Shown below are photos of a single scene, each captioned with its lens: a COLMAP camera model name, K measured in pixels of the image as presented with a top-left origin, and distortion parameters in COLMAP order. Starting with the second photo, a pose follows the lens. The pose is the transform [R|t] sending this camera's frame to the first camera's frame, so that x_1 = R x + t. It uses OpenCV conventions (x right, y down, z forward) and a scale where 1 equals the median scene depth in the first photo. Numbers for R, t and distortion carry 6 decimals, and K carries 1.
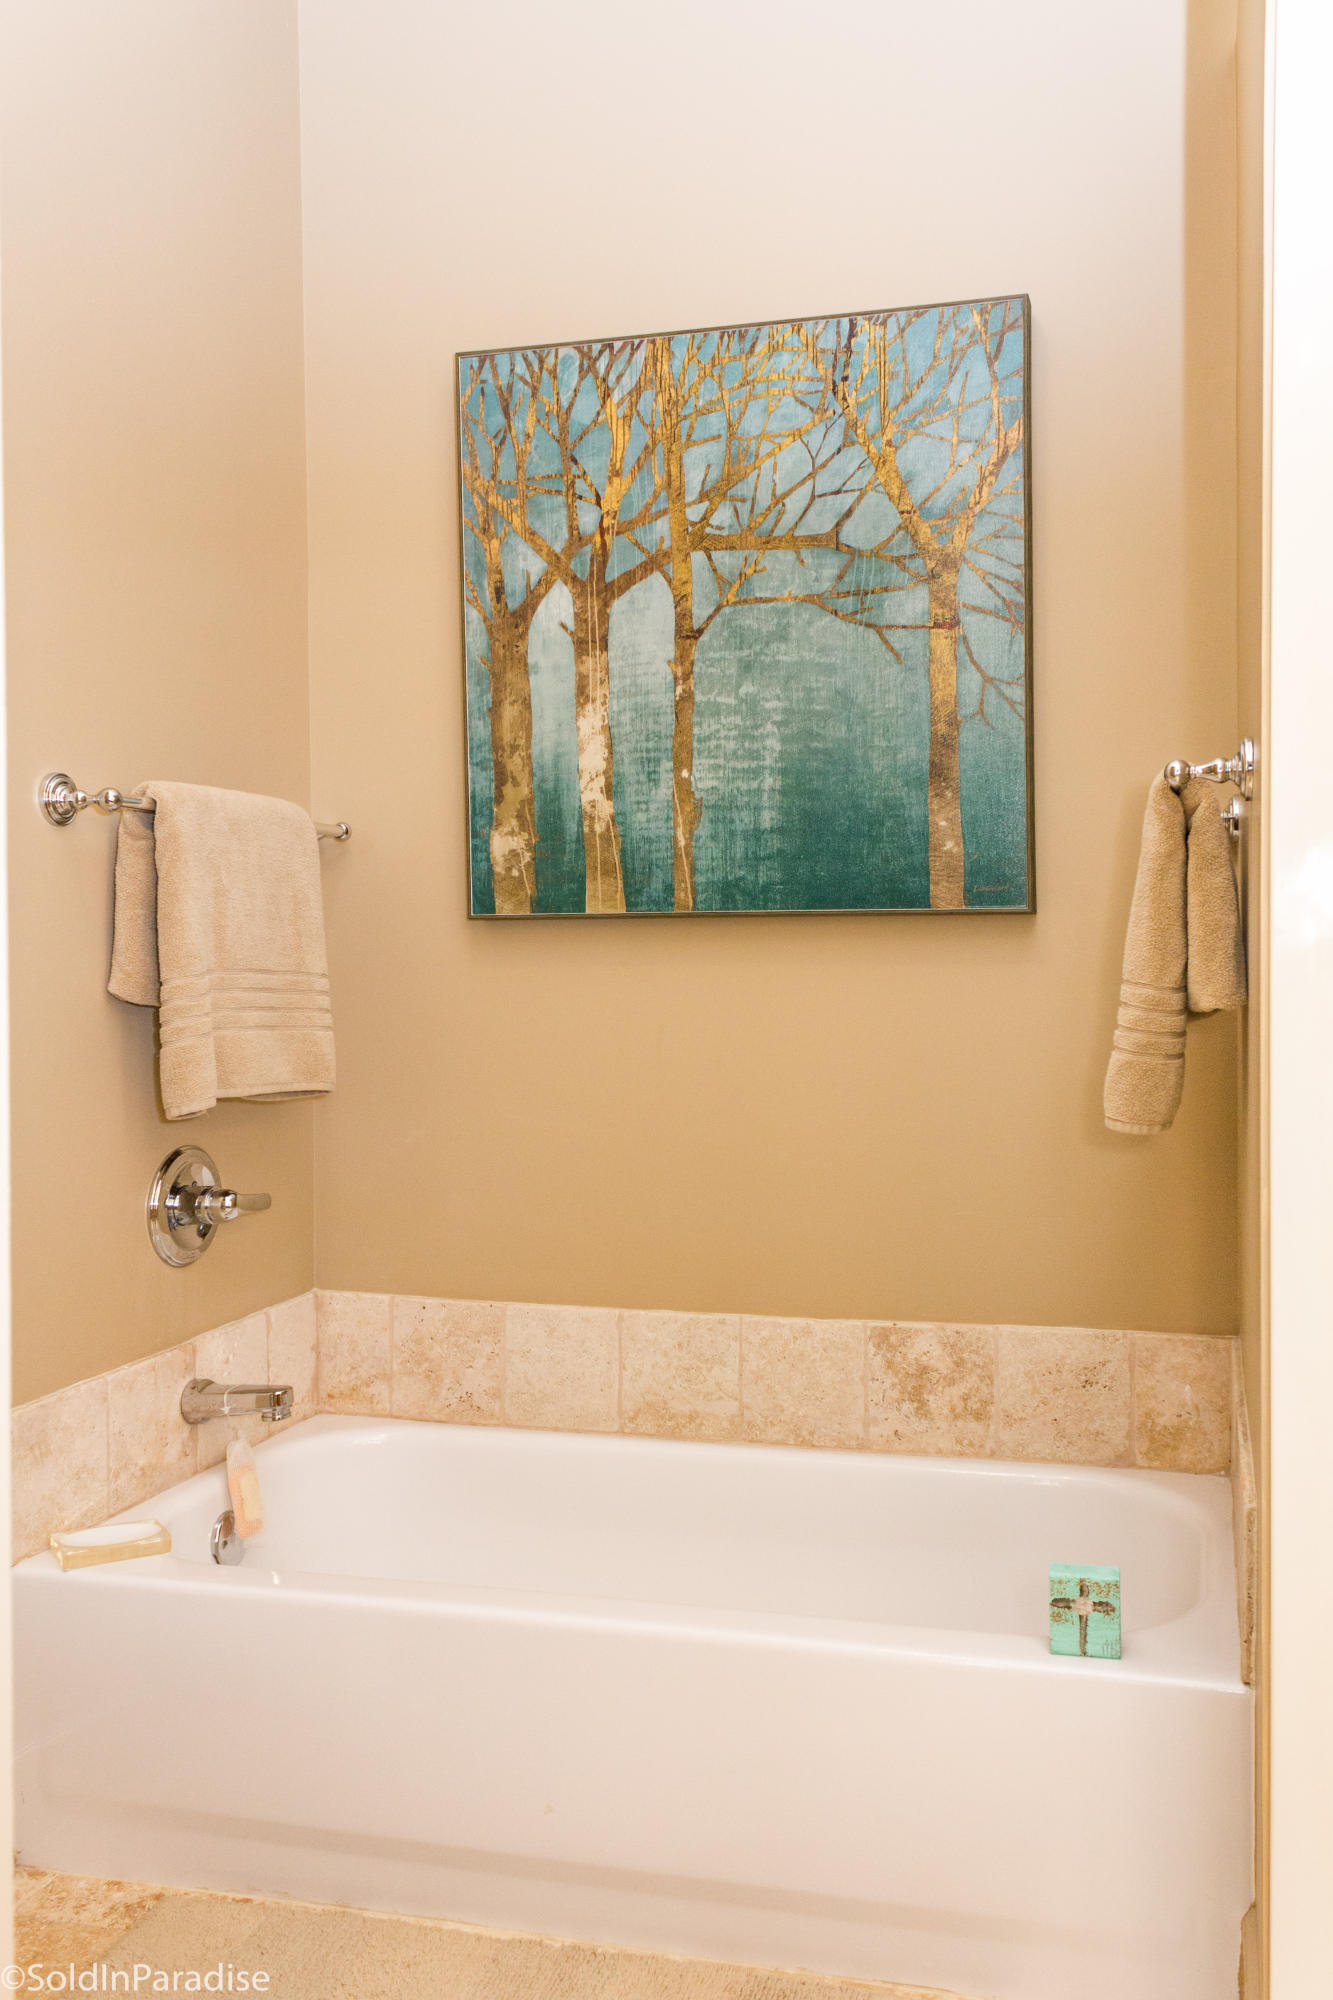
lens RADIAL K [[1689.6, 0, 725.5], [0, 1689.6, 975.9], [0, 0, 1]] dist [0.052678, -0.150944]
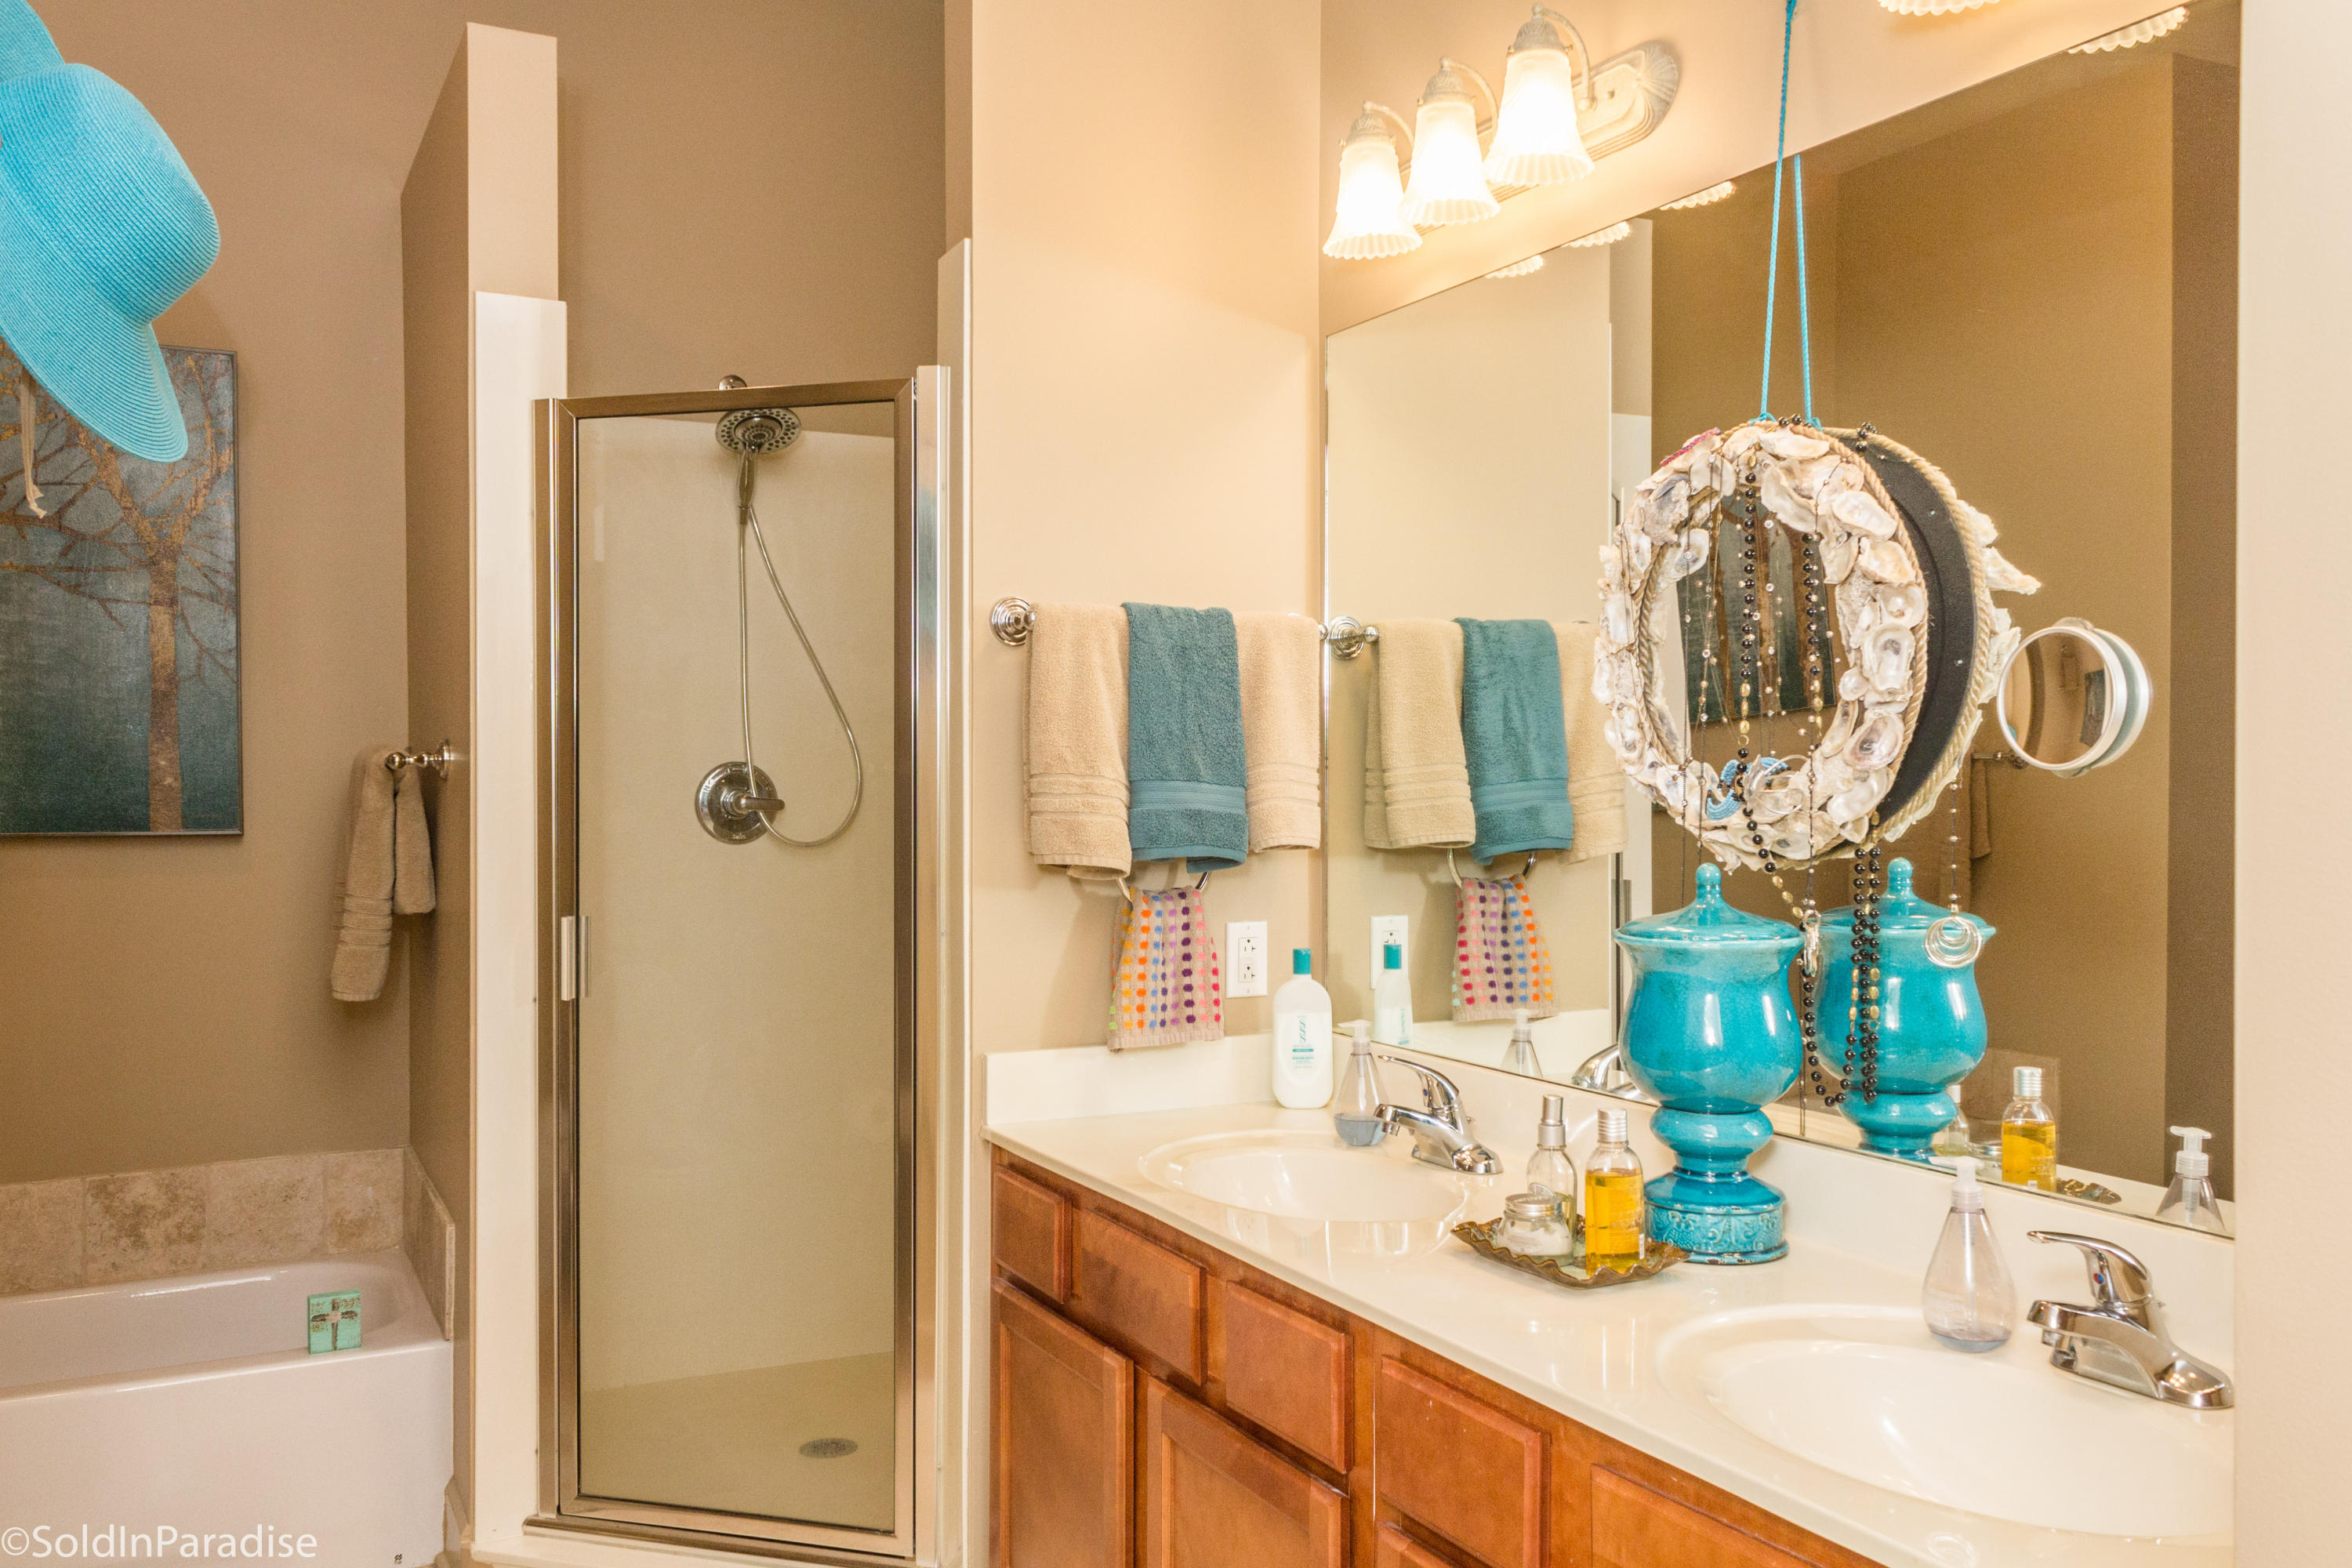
lens RADIAL K [[2008.4, 0, 1227.1], [0, 2008.4, 784.5], [0, 0, 1]] dist [0.047111, -0.011891]
pose [[0.734536, 0.000014, 0.678569, -0.307231], [0.003621, 0.999986, -0.003941, -0.065284], [-0.678560, 0.005352, 0.734526, -0.616696]]
